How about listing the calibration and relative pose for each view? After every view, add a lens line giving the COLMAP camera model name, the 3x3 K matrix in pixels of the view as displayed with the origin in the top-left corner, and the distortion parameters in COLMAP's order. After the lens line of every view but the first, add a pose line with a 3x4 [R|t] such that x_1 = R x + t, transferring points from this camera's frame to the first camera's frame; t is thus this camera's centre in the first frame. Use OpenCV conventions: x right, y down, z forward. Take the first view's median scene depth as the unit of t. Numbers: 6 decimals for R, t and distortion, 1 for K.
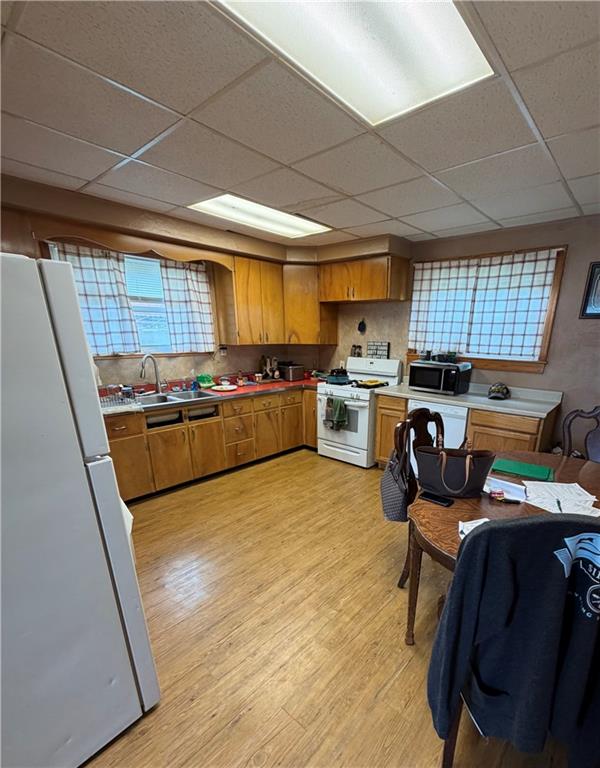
lens RADIAL K [[358.6, 0, 336.0], [0, 358.6, 450.0], [0, 0, 1]] dist [0.000175, 0.000389]
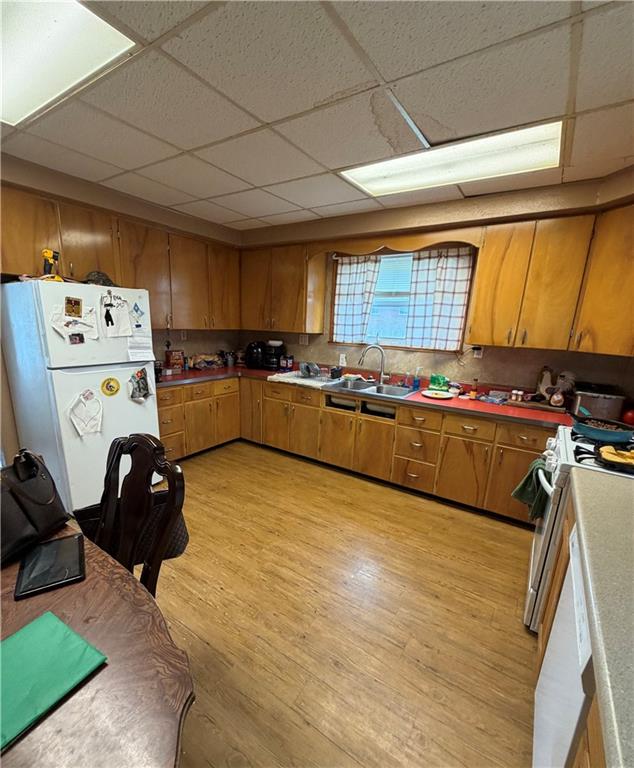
lens RADIAL K [[348.1, 0, 304.8], [0, 348.1, 408.4], [0, 0, 1]] dist [0.000512, -0.001065]
pose [[0.083815, 0.235780, -0.968185, 0.478369], [-0.345228, 0.918303, 0.193746, -0.215268], [0.934769, 0.318006, 0.158366, 0.680942]]
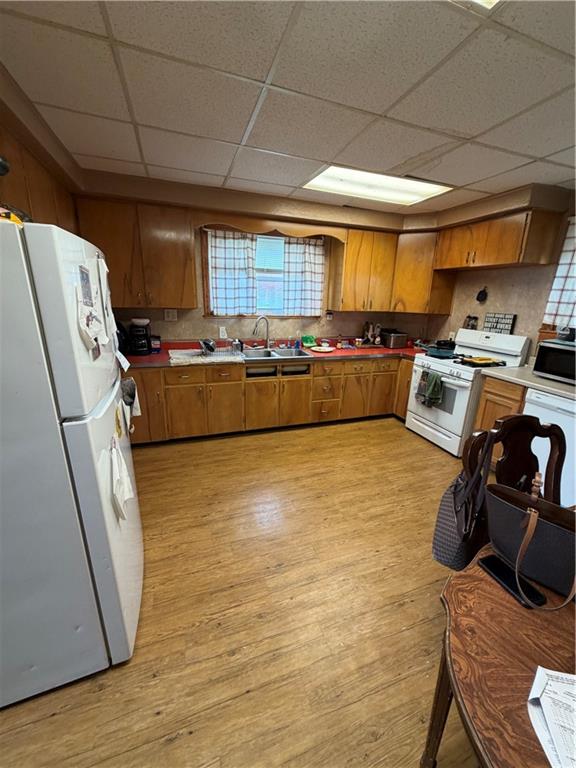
lens RADIAL K [[304.6, 0, 286.3], [0, 304.6, 382.0], [0, 0, 1]] dist [-0.000327, 0.000425]
pose [[0.855606, 0.153886, -0.494225, 0.077754], [-0.179386, 0.983770, -0.004238, -0.057262], [0.485551, 0.092283, 0.869324, 0.168513]]
